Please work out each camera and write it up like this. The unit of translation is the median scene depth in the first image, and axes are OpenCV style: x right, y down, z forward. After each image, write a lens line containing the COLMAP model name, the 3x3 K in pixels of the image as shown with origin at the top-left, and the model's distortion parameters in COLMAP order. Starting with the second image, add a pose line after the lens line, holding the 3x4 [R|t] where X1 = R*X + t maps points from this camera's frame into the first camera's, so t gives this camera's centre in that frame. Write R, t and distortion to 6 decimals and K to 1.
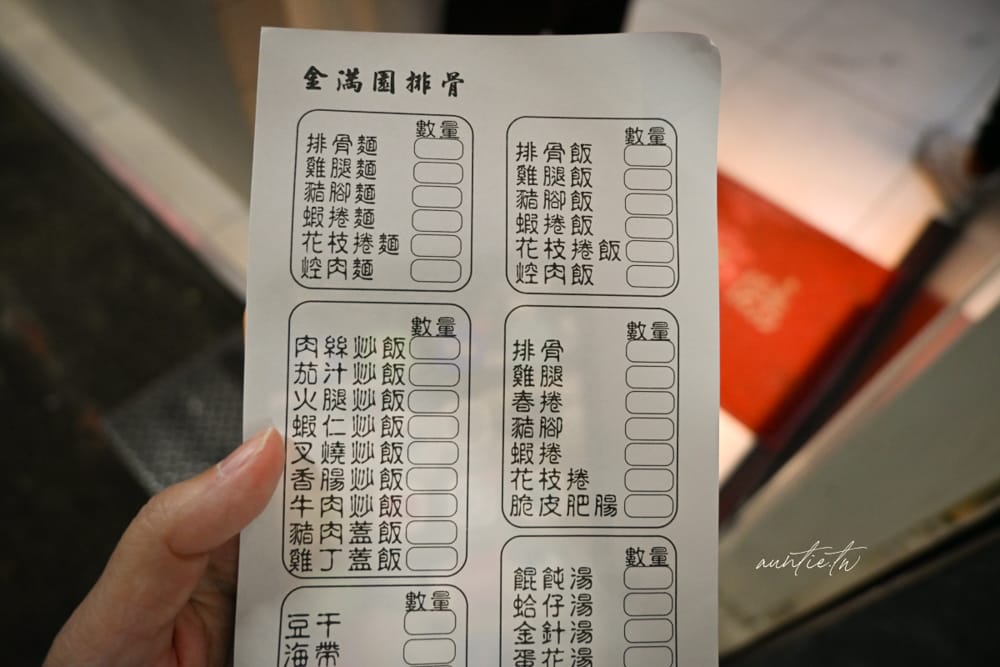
lens RADIAL K [[672.9, 0, 499.2], [0, 672.9, 332.7], [0, 0, 1]] dist [0.031080, -0.000056]
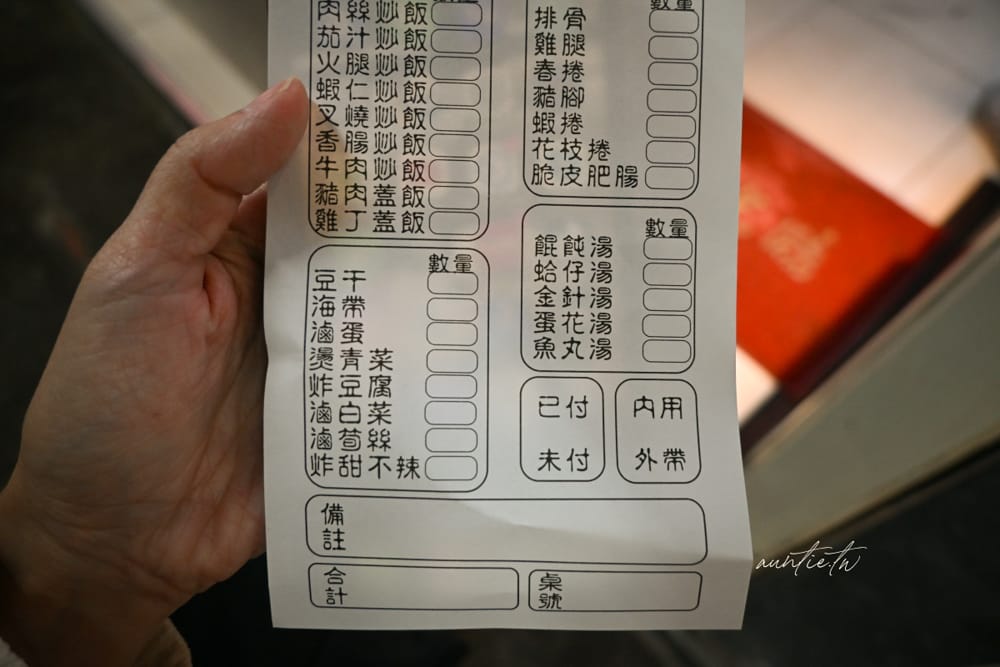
lens RADIAL K [[672.9, 0, 500.4], [0, 672.9, 333.6], [0, 0, 1]] dist [0.031080, -0.000056]
pose [[0.999711, 0.002838, -0.023871, -0.005666], [-0.002069, 0.999480, 0.032172, 0.466967], [0.023950, -0.032114, 0.999197, -0.017172]]
